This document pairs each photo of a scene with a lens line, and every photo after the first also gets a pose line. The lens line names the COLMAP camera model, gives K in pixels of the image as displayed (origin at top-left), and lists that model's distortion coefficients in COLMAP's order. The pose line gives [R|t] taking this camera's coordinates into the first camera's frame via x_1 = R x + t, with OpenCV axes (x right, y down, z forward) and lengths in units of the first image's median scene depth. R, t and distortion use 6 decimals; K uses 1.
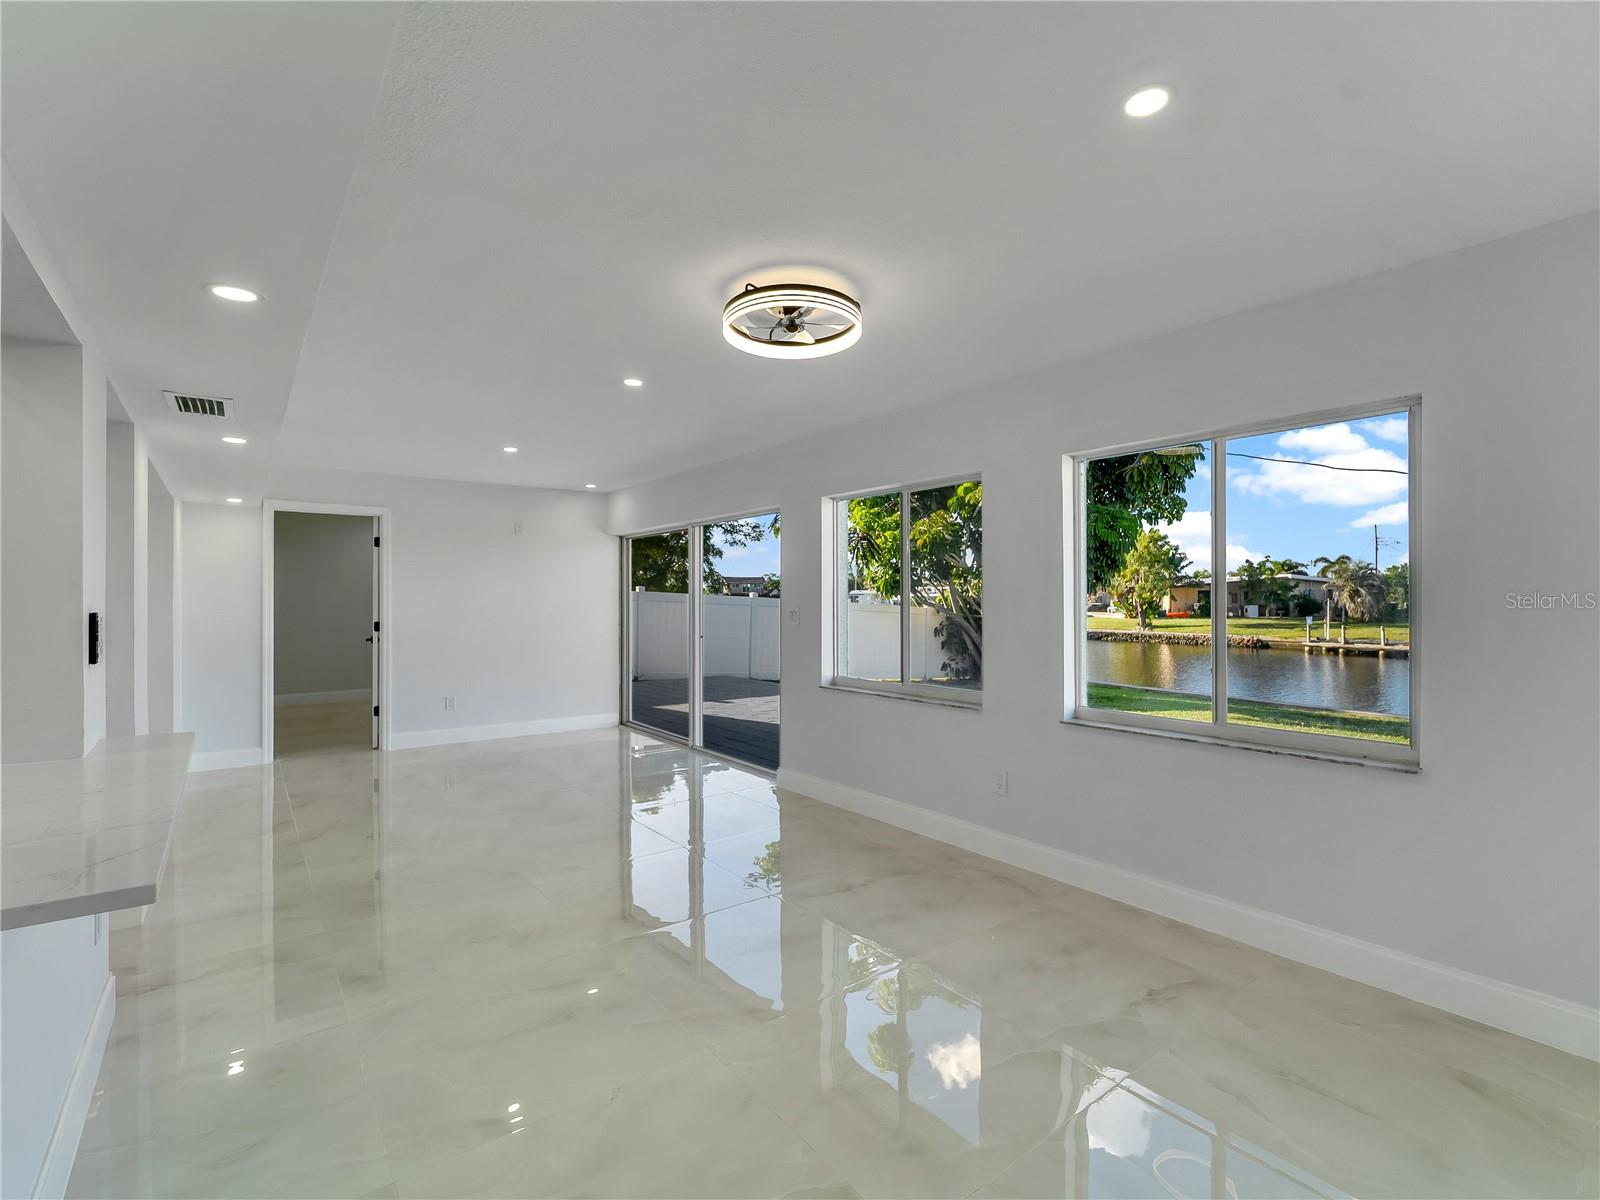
lens RADIAL K [[740.9, 0, 800.3], [0, 740.9, 608.5], [0, 0, 1]] dist [-0.001347, -0.000355]
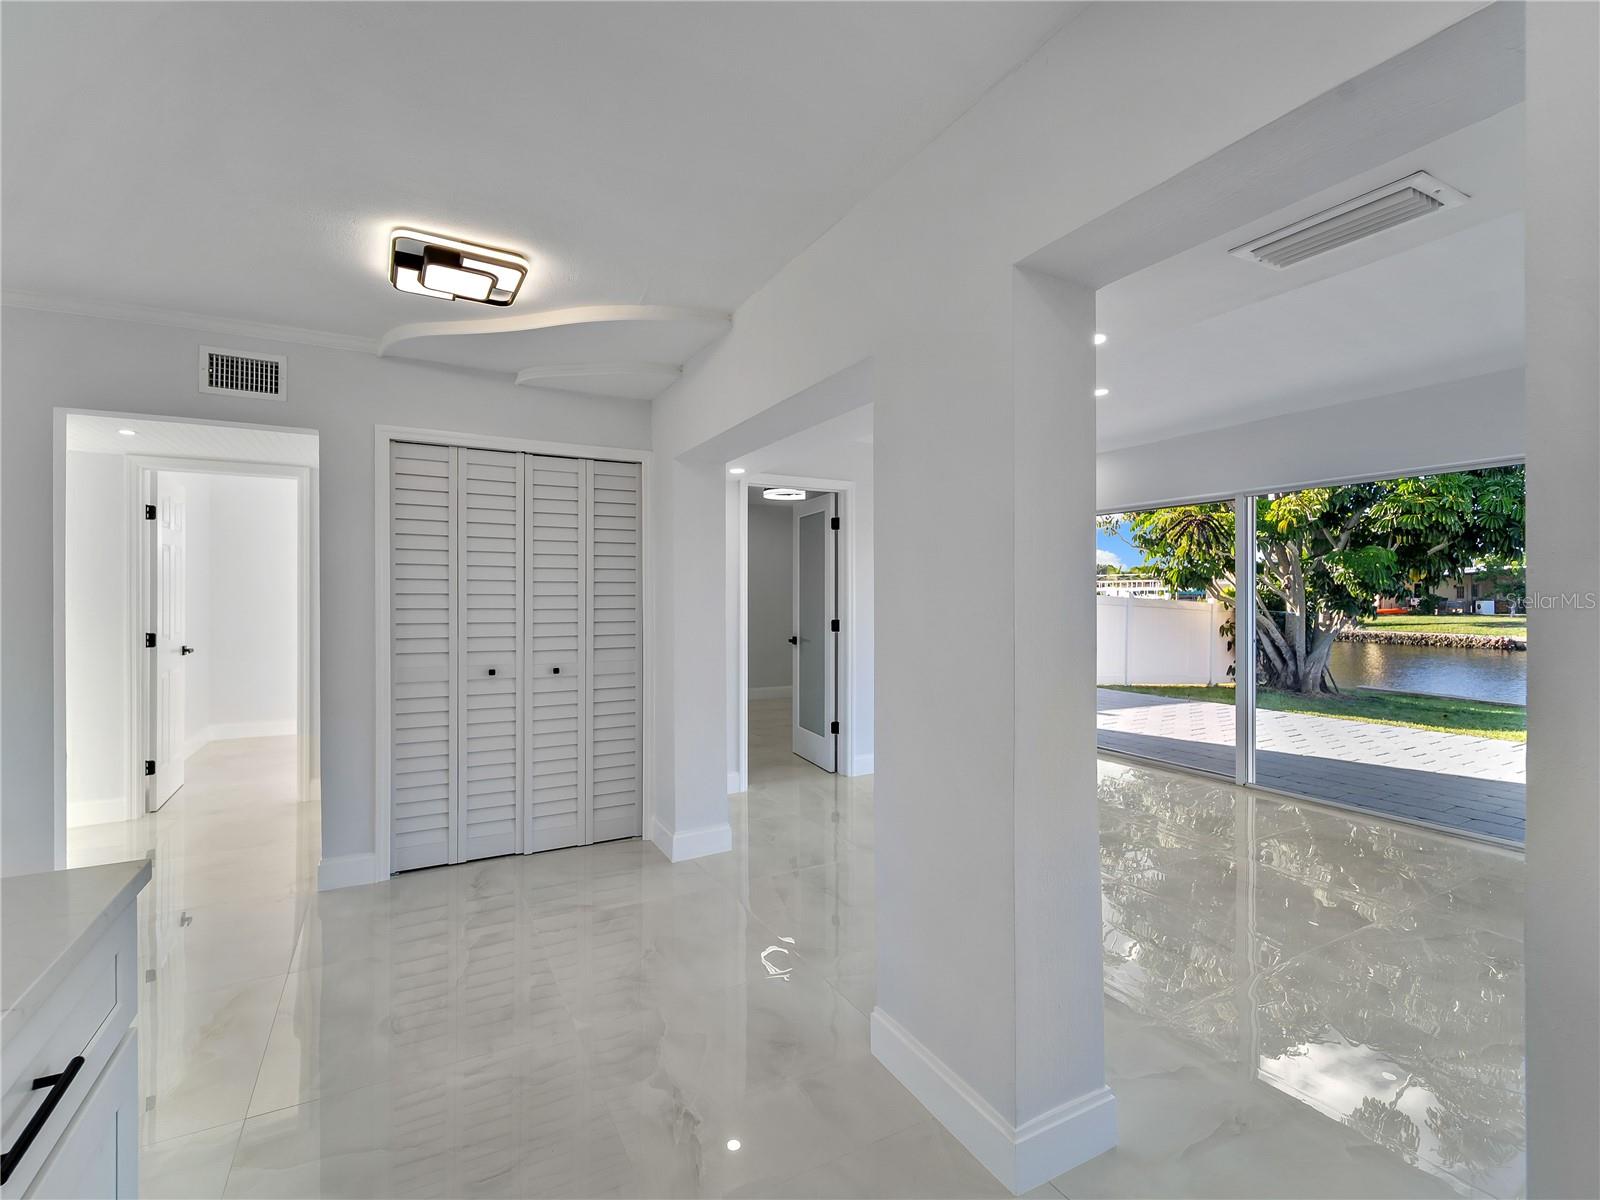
lens RADIAL K [[740.9, 0, 800.3], [0, 740.9, 608.5], [0, 0, 1]] dist [-0.001347, -0.000355]
pose [[0.992034, 0.000398, -0.125972, -0.097393], [0.000220, 0.999988, 0.004894, 0.000297], [0.125973, -0.004882, 0.992022, 0.034283]]
